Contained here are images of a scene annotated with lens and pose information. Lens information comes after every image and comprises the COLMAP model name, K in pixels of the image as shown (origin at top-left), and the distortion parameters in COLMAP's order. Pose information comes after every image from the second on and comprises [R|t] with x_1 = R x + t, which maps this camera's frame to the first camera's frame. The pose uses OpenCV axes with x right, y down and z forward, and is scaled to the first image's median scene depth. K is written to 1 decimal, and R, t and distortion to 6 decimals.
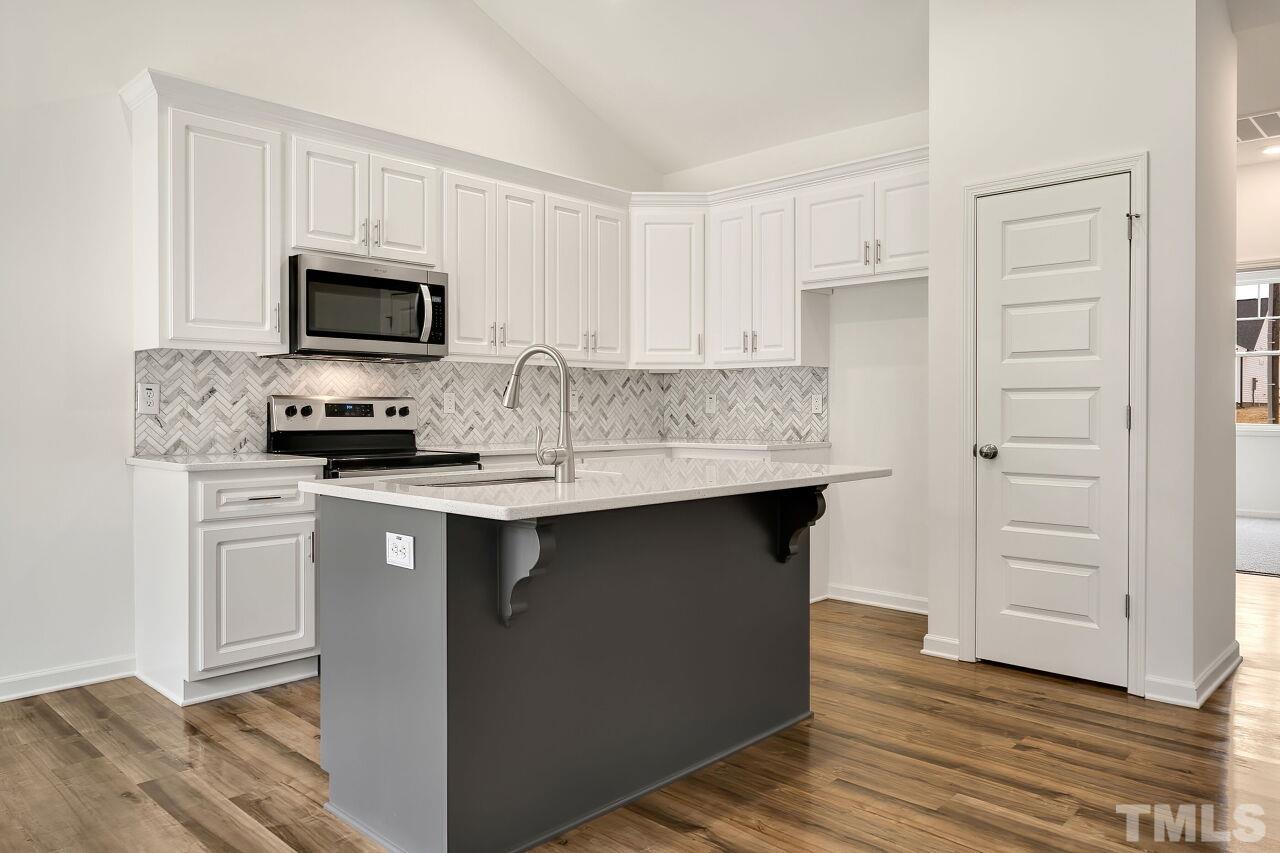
lens RADIAL K [[867.4, 0, 632.6], [0, 867.4, 420.3], [0, 0, 1]] dist [-0.002514, 0.000696]
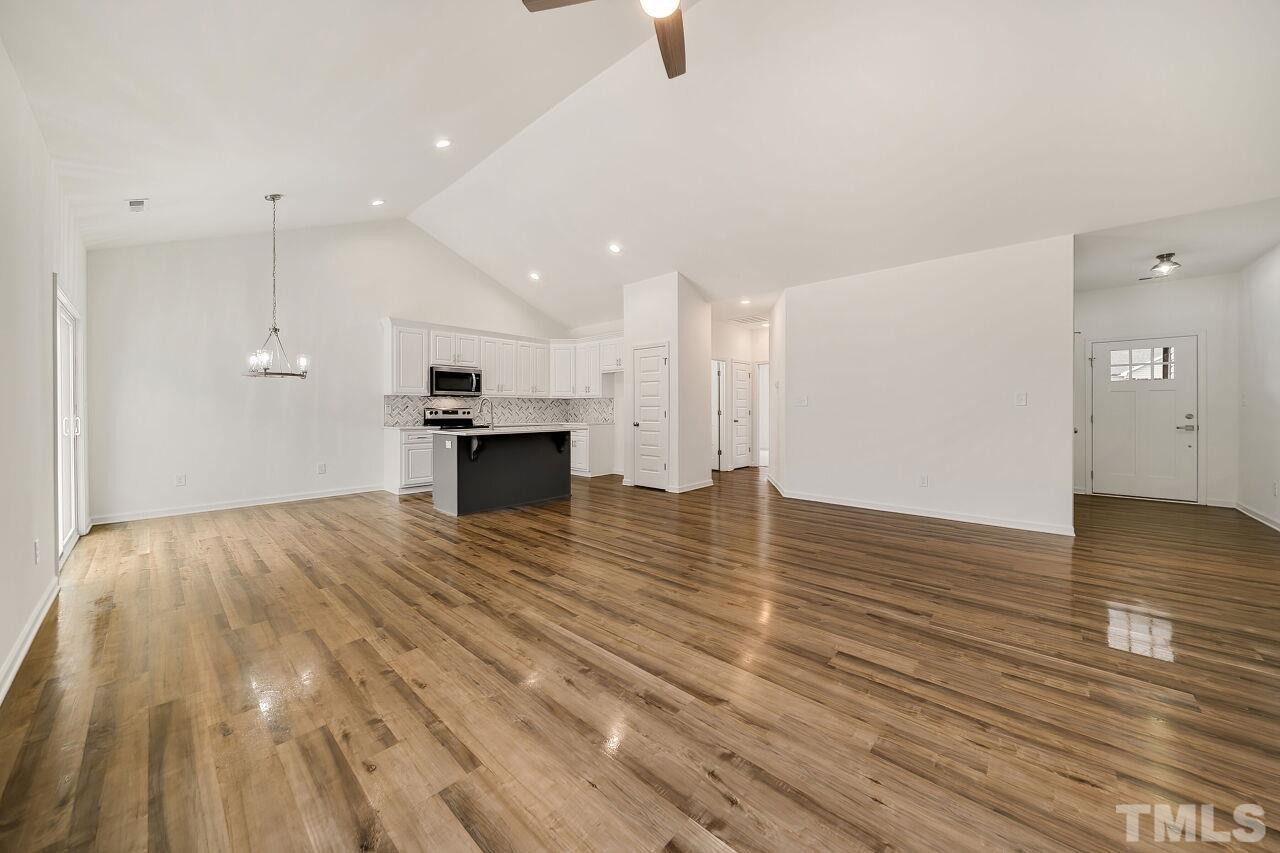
lens RADIAL K [[452.4, 0, 643.9], [0, 452.4, 412.0], [0, 0, 1]] dist [-0.002671, -0.000184]
pose [[0.999710, -0.002390, 0.023946, 0.394835], [0.002589, 0.999962, -0.008278, 0.002831], [-0.023925, 0.008338, 0.999679, -0.782054]]
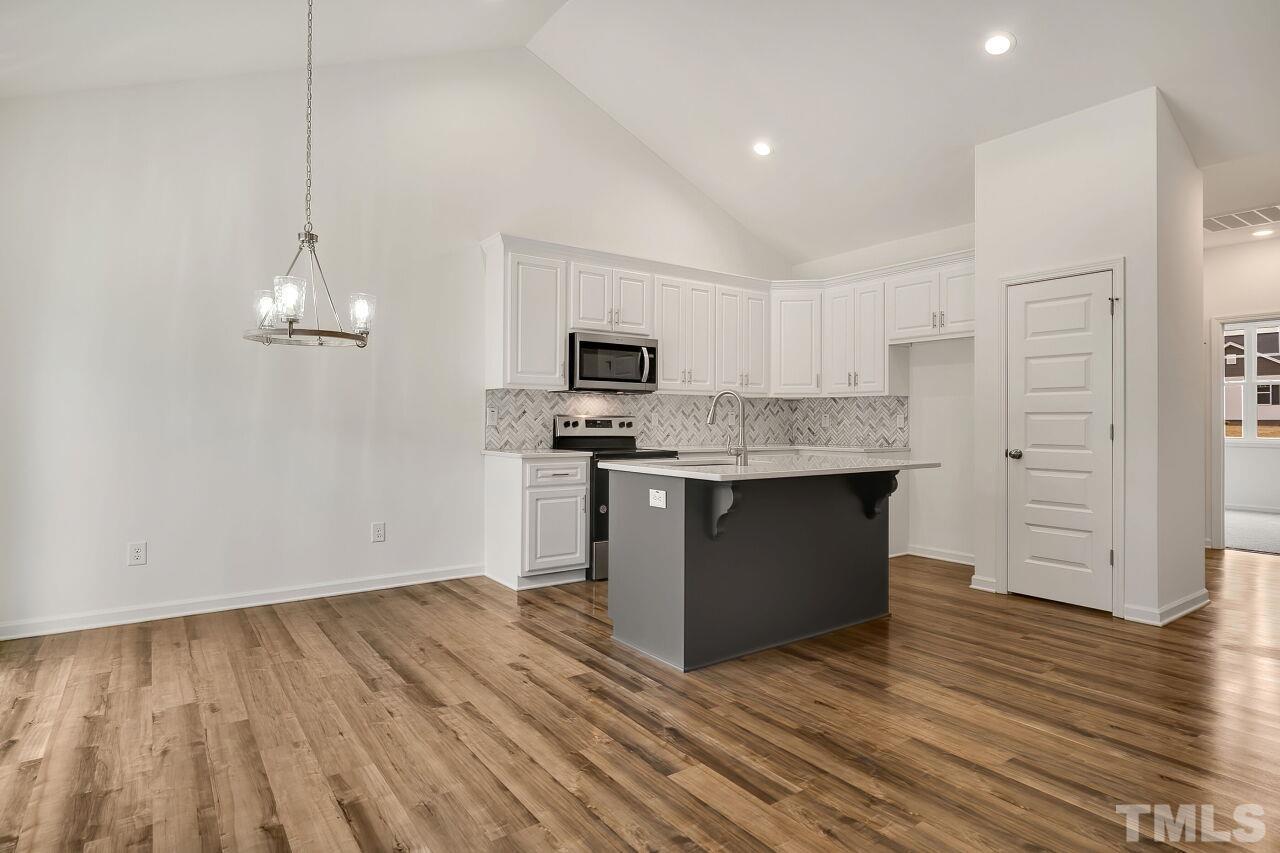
lens RADIAL K [[676.6, 0, 635.9], [0, 676.6, 417.4], [0, 0, 1]] dist [-0.003304, 0.000287]
pose [[0.983313, 0.004429, -0.181867, -0.026037], [-0.008002, 0.999789, -0.018919, -0.000034], [0.181744, 0.020058, 0.983141, -0.278047]]
